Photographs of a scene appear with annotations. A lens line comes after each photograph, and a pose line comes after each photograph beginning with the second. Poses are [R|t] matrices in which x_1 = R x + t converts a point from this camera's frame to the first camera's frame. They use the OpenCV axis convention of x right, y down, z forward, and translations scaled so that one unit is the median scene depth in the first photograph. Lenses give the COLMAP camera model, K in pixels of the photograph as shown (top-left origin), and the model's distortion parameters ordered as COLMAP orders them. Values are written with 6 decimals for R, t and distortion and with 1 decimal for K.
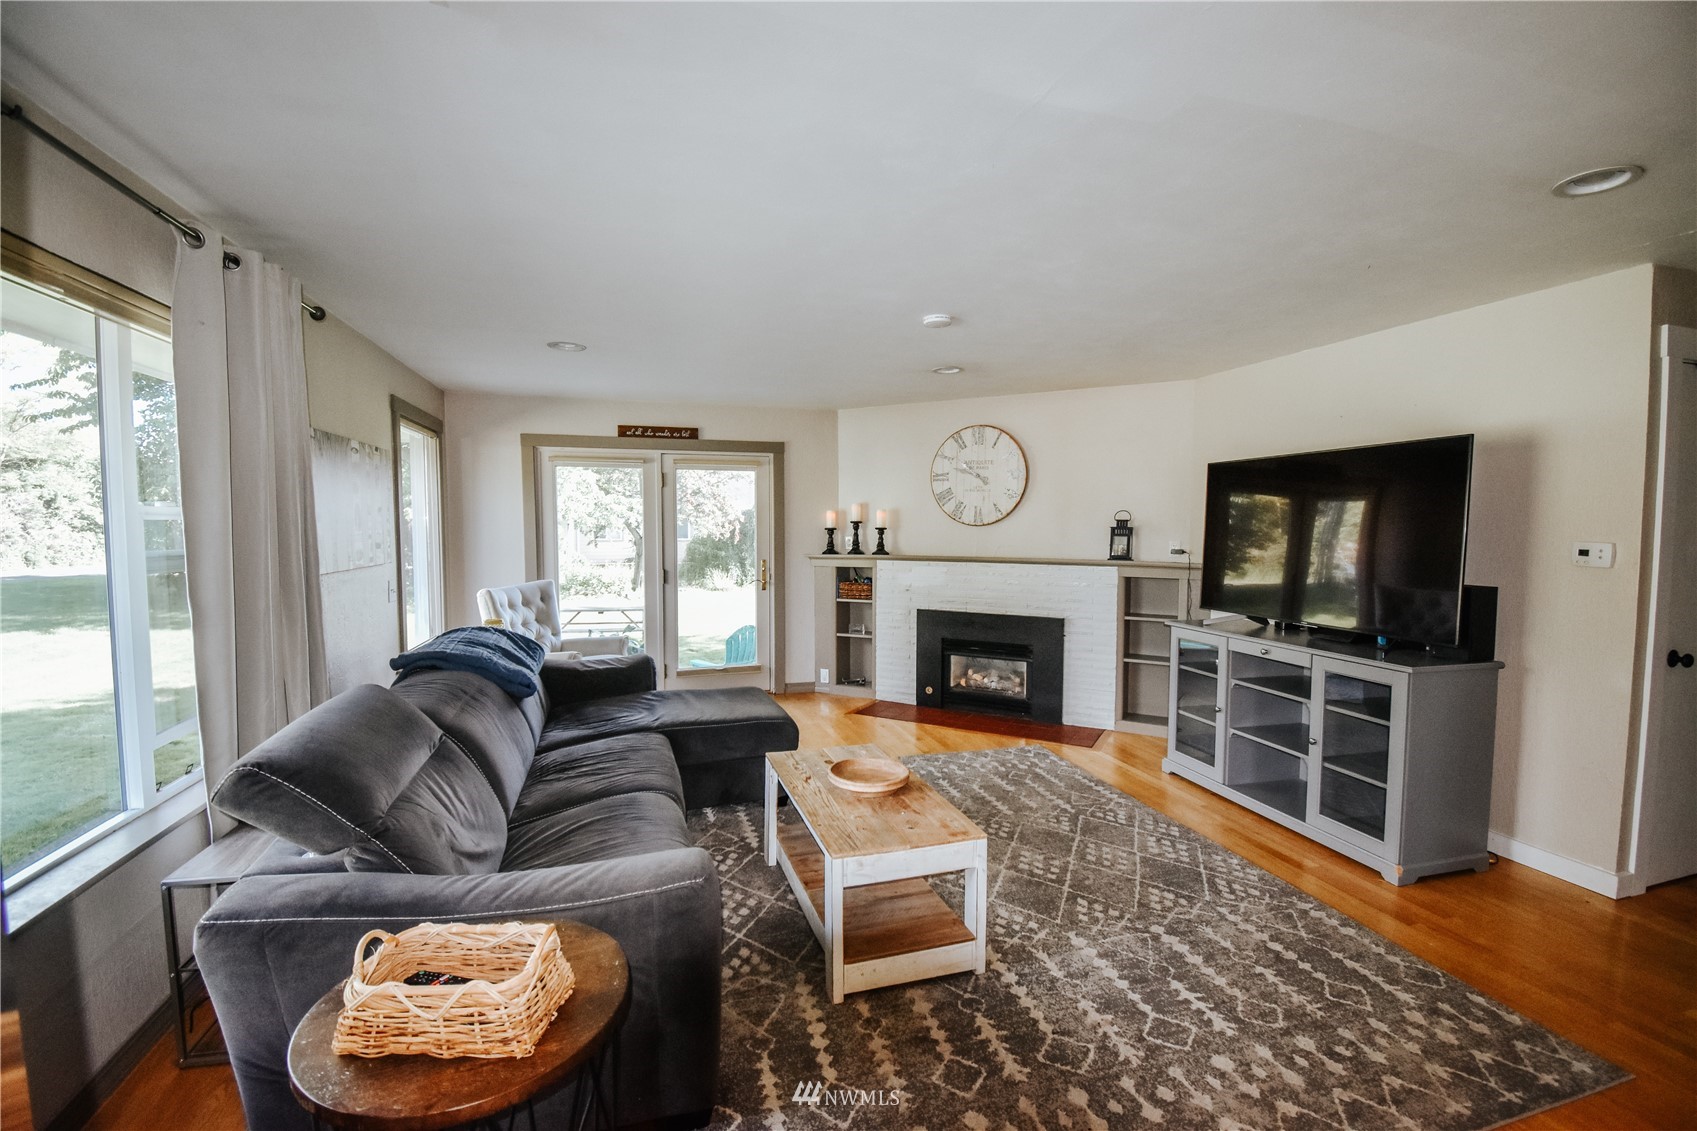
lens RADIAL K [[744.5, 0, 850.3], [0, 744.5, 569.8], [0, 0, 1]] dist [0.027036, -0.030961]
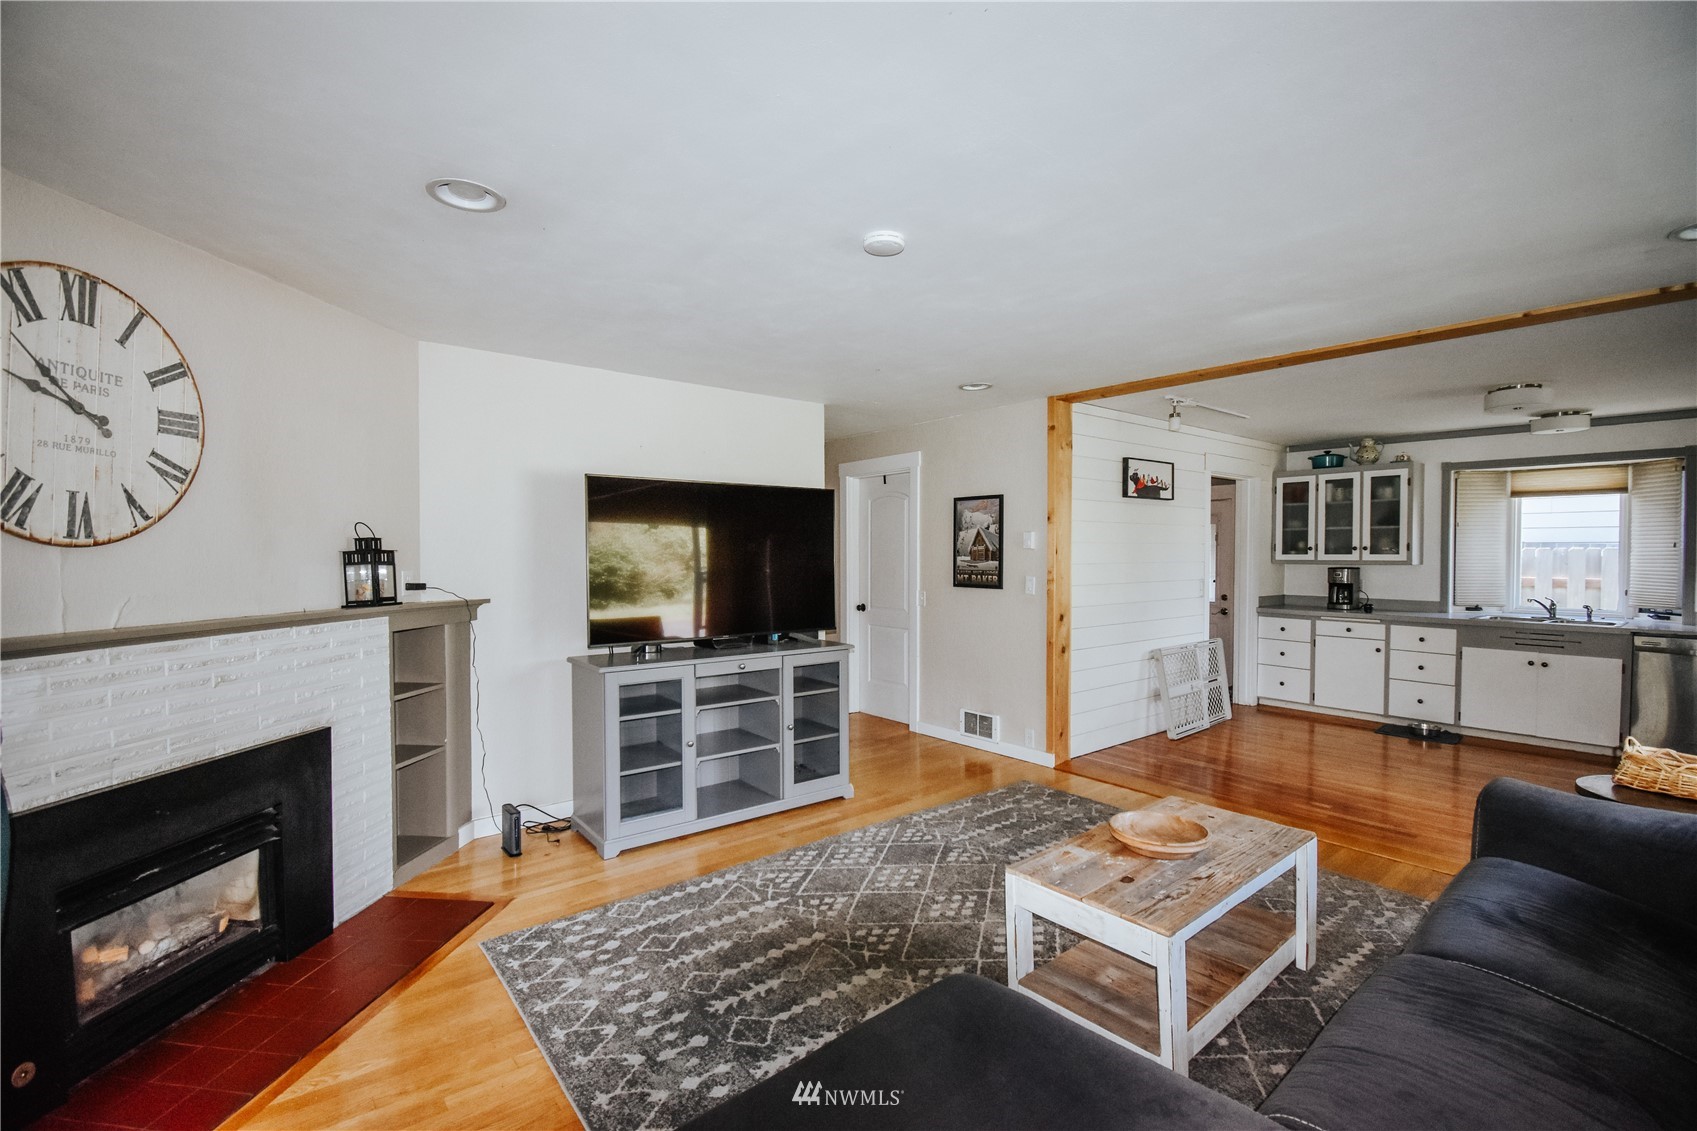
lens RADIAL K [[744.5, 0, 850.3], [0, 744.5, 569.8], [0, 0, 1]] dist [0.027036, -0.030961]
pose [[-0.390544, -0.022609, 0.920306, -0.385022], [0.055619, 0.997293, 0.048103, -0.056388], [-0.918902, 0.069973, -0.388229, 1.007016]]
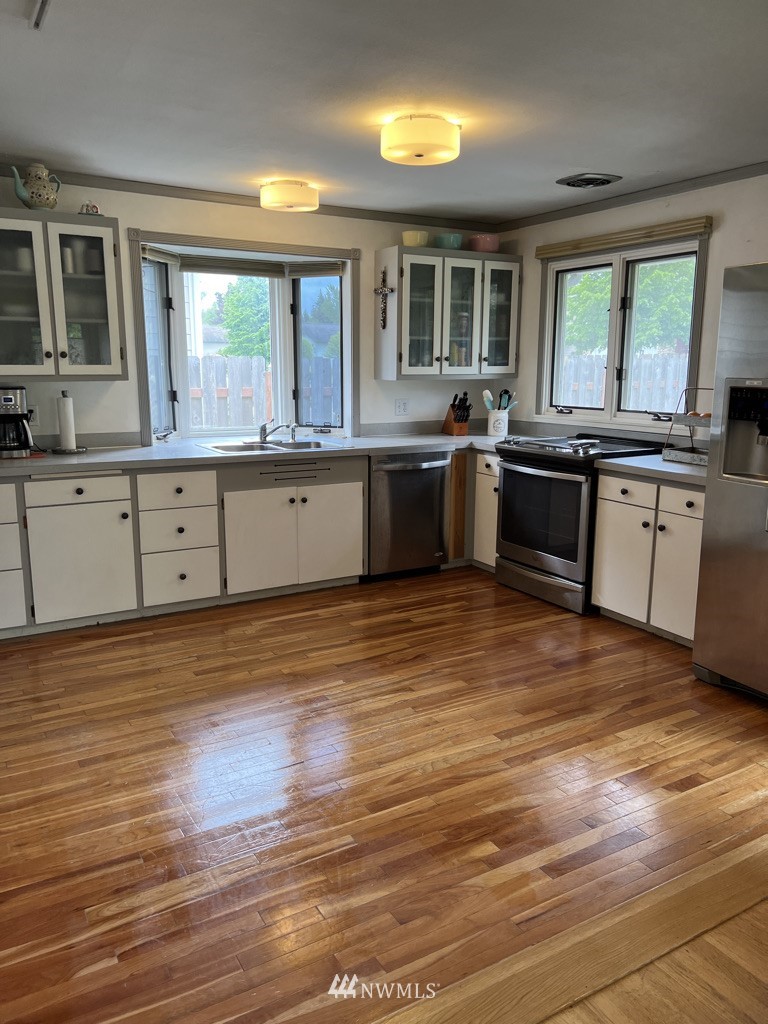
lens RADIAL K [[772.4, 0, 384.0], [0, 772.4, 512.0], [0, 0, 1]] dist [0.008234, 0.002437]
pose [[-0.969327, 0.041465, -0.242253, 0.396218], [-0.020583, 0.968507, 0.248134, -0.028580], [0.244913, 0.245509, -0.937946, 0.543283]]
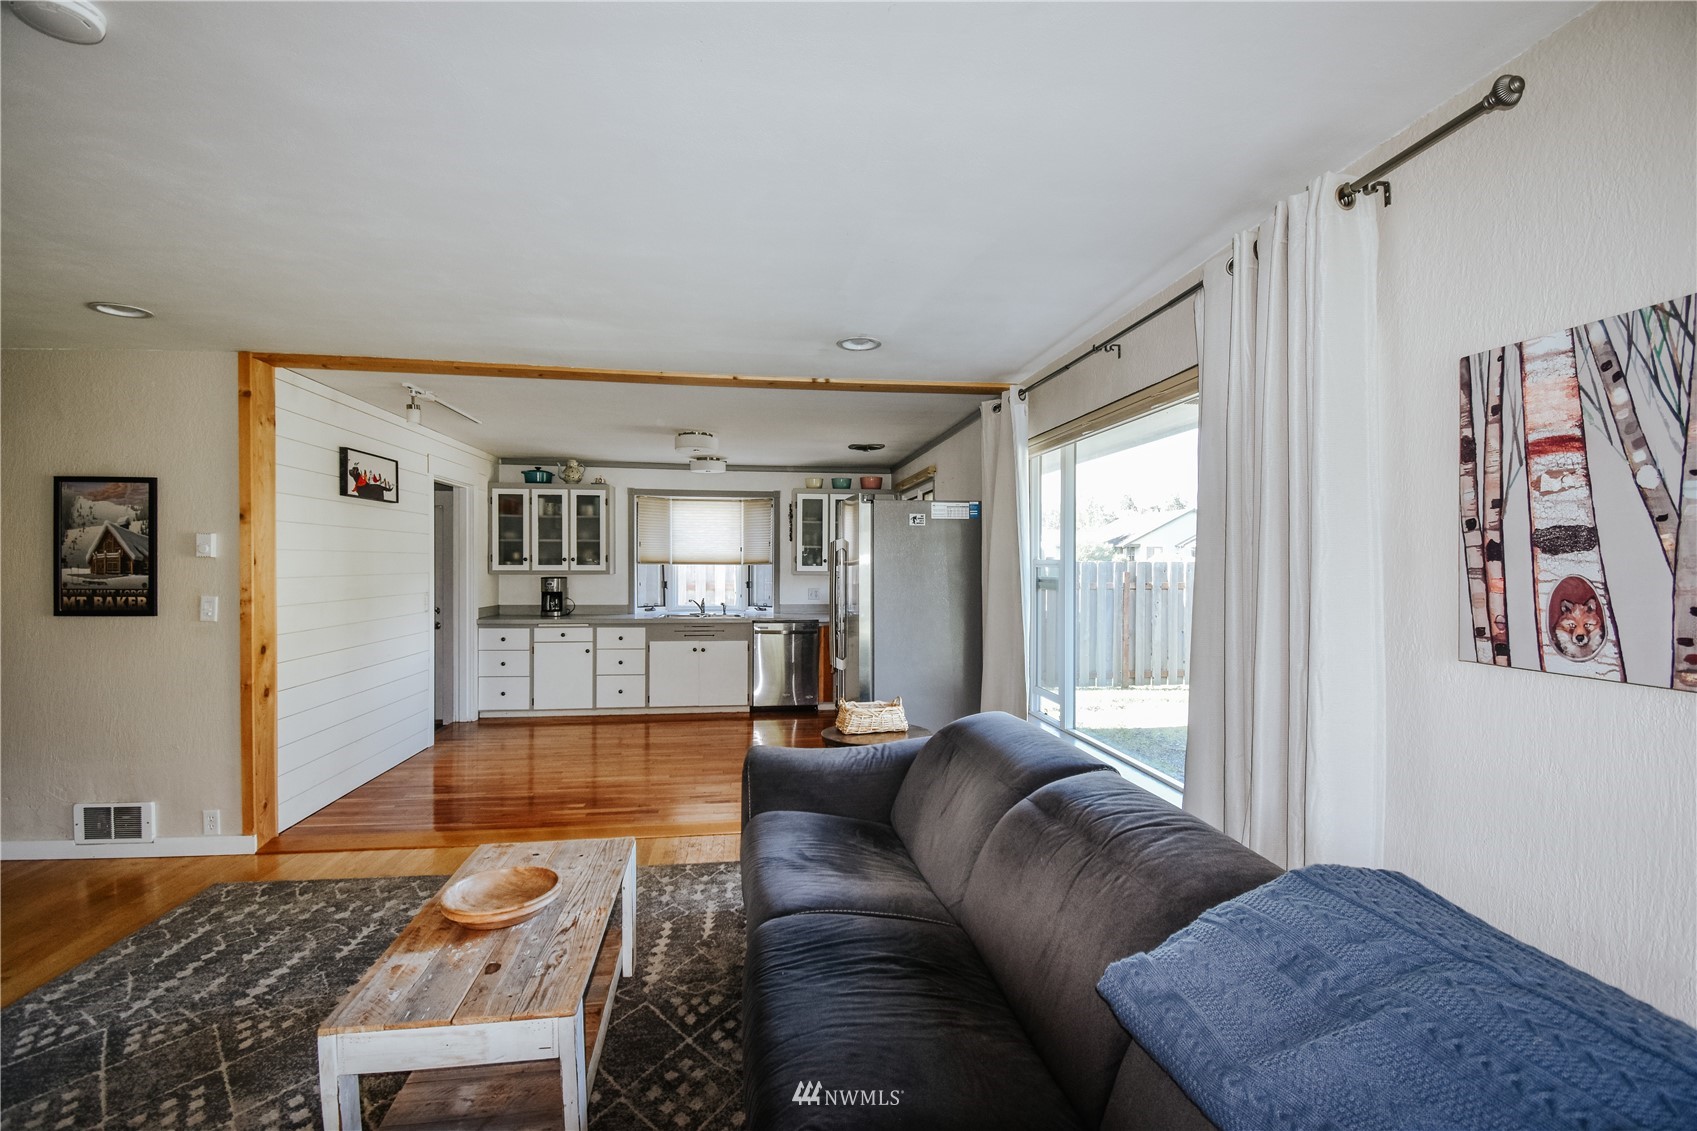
lens RADIAL K [[745.5, 0, 857.8], [0, 745.5, 566.2], [0, 0, 1]] dist [0.002028, -0.017886]
pose [[-0.990953, -0.004511, 0.134134, -0.256151], [0.004071, 0.997965, 0.063639, -0.056829], [-0.134148, 0.063610, -0.988918, 1.012784]]
